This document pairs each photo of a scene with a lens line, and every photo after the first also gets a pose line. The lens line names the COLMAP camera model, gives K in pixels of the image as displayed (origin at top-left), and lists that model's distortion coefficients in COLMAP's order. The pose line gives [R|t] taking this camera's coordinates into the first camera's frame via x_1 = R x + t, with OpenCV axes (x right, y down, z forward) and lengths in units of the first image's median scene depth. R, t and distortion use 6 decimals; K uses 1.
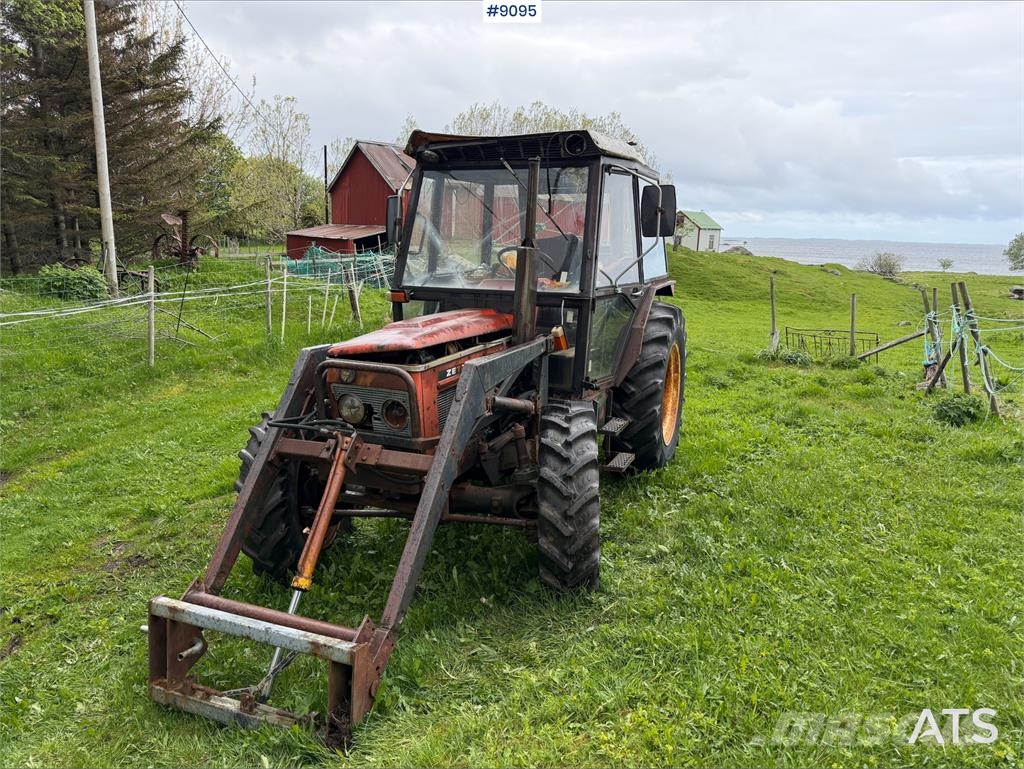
lens RADIAL K [[705.3, 0, 512.0], [0, 705.3, 384.5], [0, 0, 1]] dist [0.083888, -0.099706]
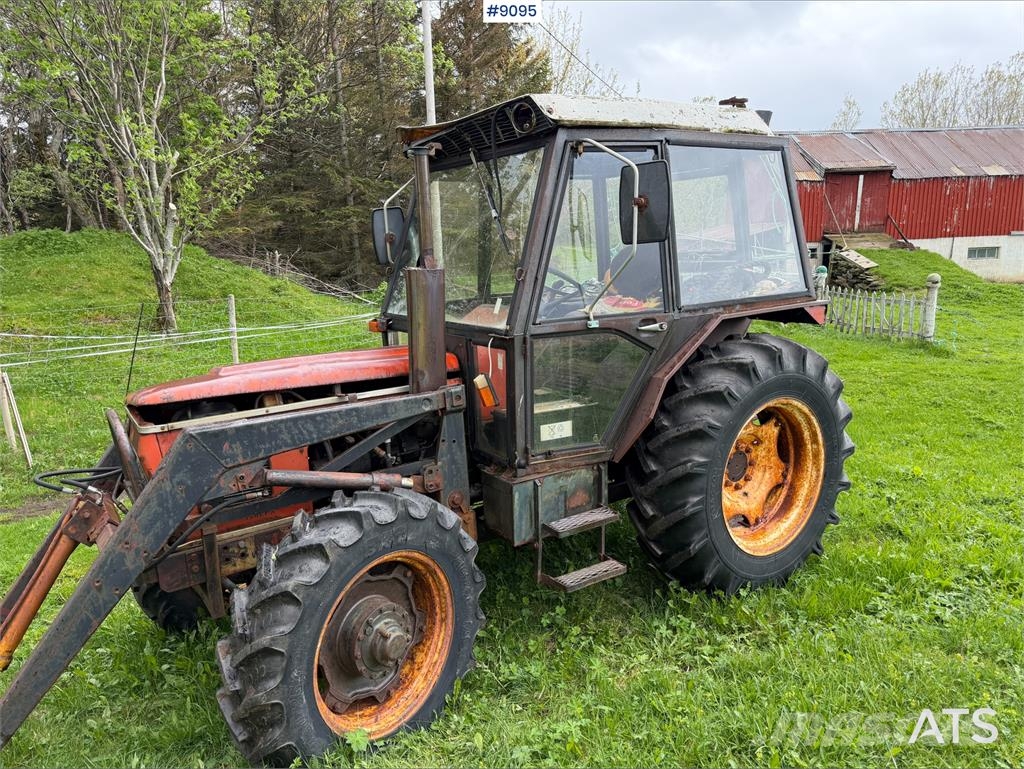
lens RADIAL K [[713.3, 0, 508.0], [0, 713.3, 388.3], [0, 0, 1]] dist [0.068443, -0.070430]
pose [[0.829705, 0.065758, -0.554316, 0.494841], [-0.064921, 0.997666, 0.021178, -0.085536], [0.554414, 0.018415, 0.832037, 0.409370]]
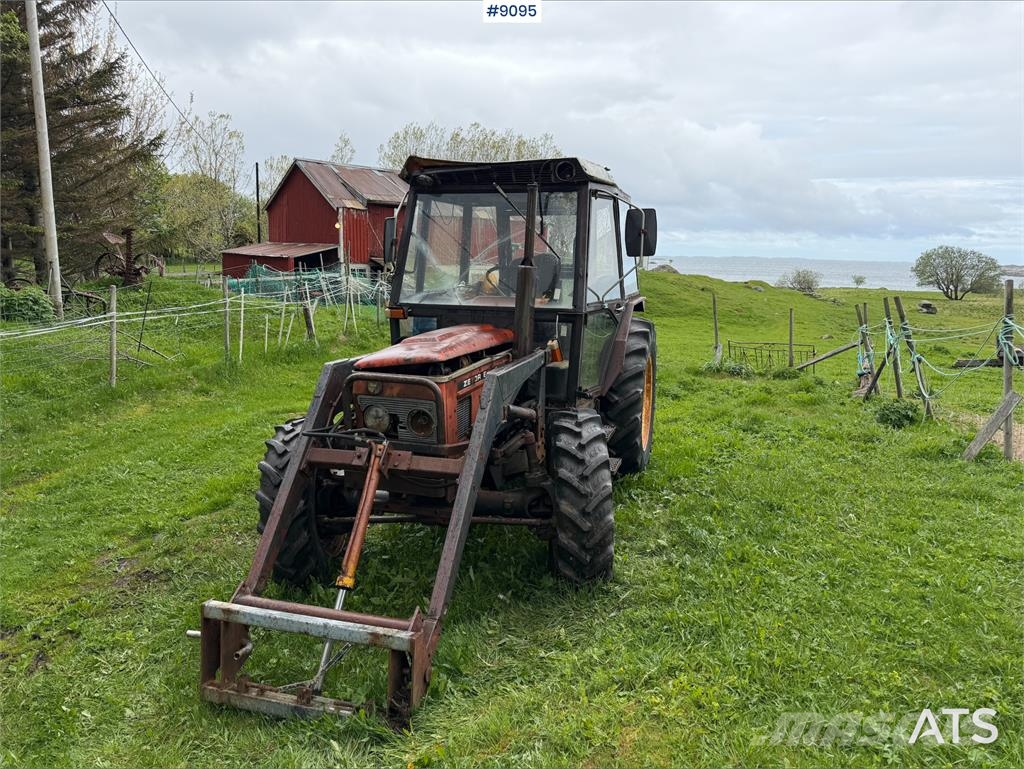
lens RADIAL K [[703.9, 0, 508.4], [0, 703.9, 387.4], [0, 0, 1]] dist [0.098354, -0.130112]
pose [[0.996266, -0.017114, 0.084624, -0.094551], [0.018821, 0.999634, -0.019415, 0.009156], [-0.084261, 0.020935, 0.996224, -0.056298]]
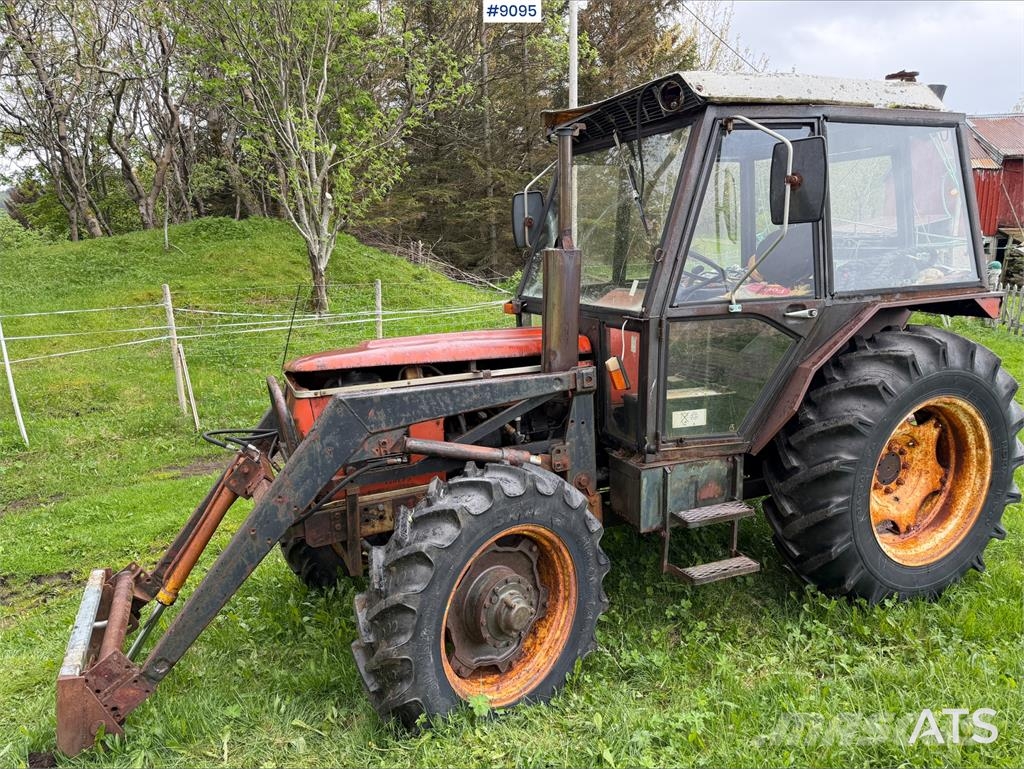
lens RADIAL K [[714.3, 0, 514.8], [0, 714.3, 381.4], [0, 0, 1]] dist [0.060717, -0.068092]
pose [[0.720981, 0.101173, -0.685529, 0.493162], [-0.104354, 0.993854, 0.036926, -0.073877], [0.685052, 0.044915, 0.727108, 0.406142]]
